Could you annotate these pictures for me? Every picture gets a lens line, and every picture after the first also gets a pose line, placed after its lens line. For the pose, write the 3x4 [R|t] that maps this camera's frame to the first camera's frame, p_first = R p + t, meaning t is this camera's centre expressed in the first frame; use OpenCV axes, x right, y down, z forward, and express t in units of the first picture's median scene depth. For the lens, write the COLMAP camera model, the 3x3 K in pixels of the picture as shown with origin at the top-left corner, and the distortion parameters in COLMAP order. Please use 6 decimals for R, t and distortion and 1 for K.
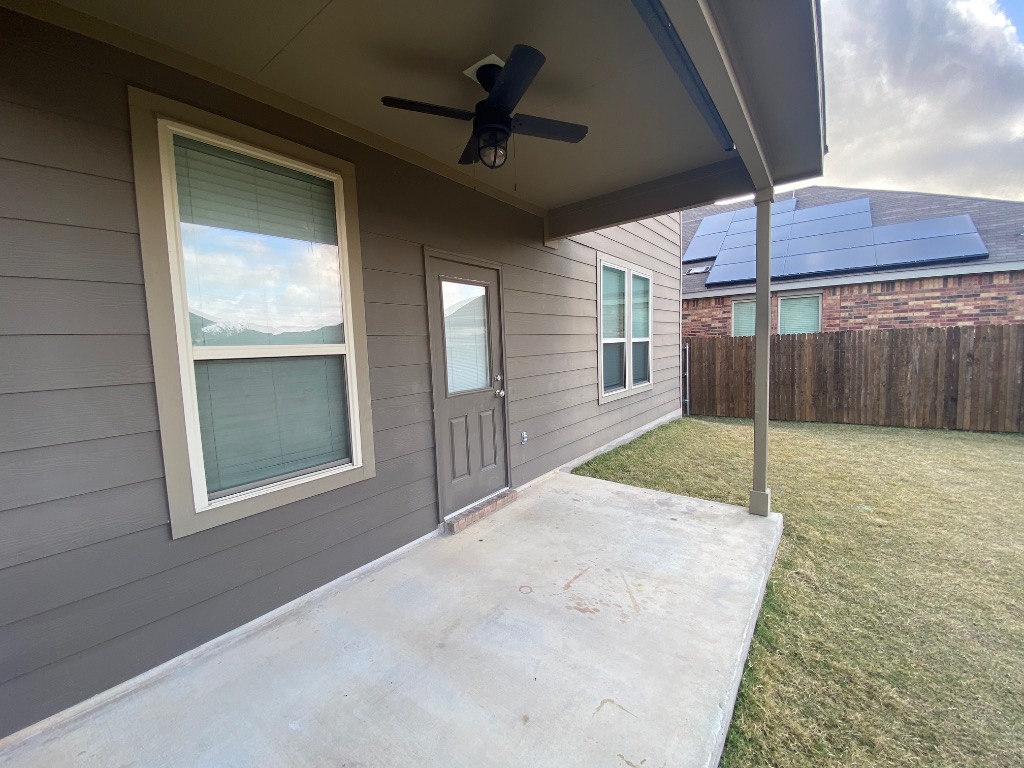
lens RADIAL K [[414.2, 0, 513.3], [0, 414.2, 383.4], [0, 0, 1]] dist [0.030596, -0.025699]
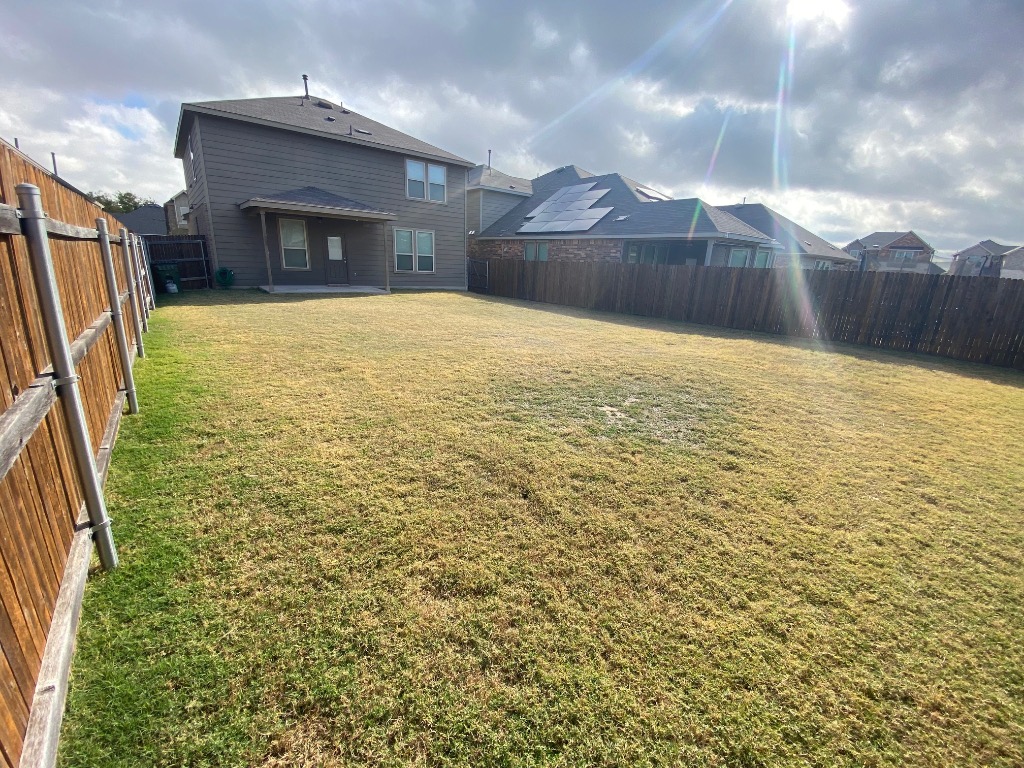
lens RADIAL K [[414.2, 0, 513.3], [0, 414.2, 383.4], [0, 0, 1]] dist [0.030596, -0.025699]
pose [[0.968876, 0.145720, -0.200111, 2.151348], [-0.104954, 0.973939, 0.201064, 0.158109], [0.224195, -0.173804, 0.958921, -2.399130]]
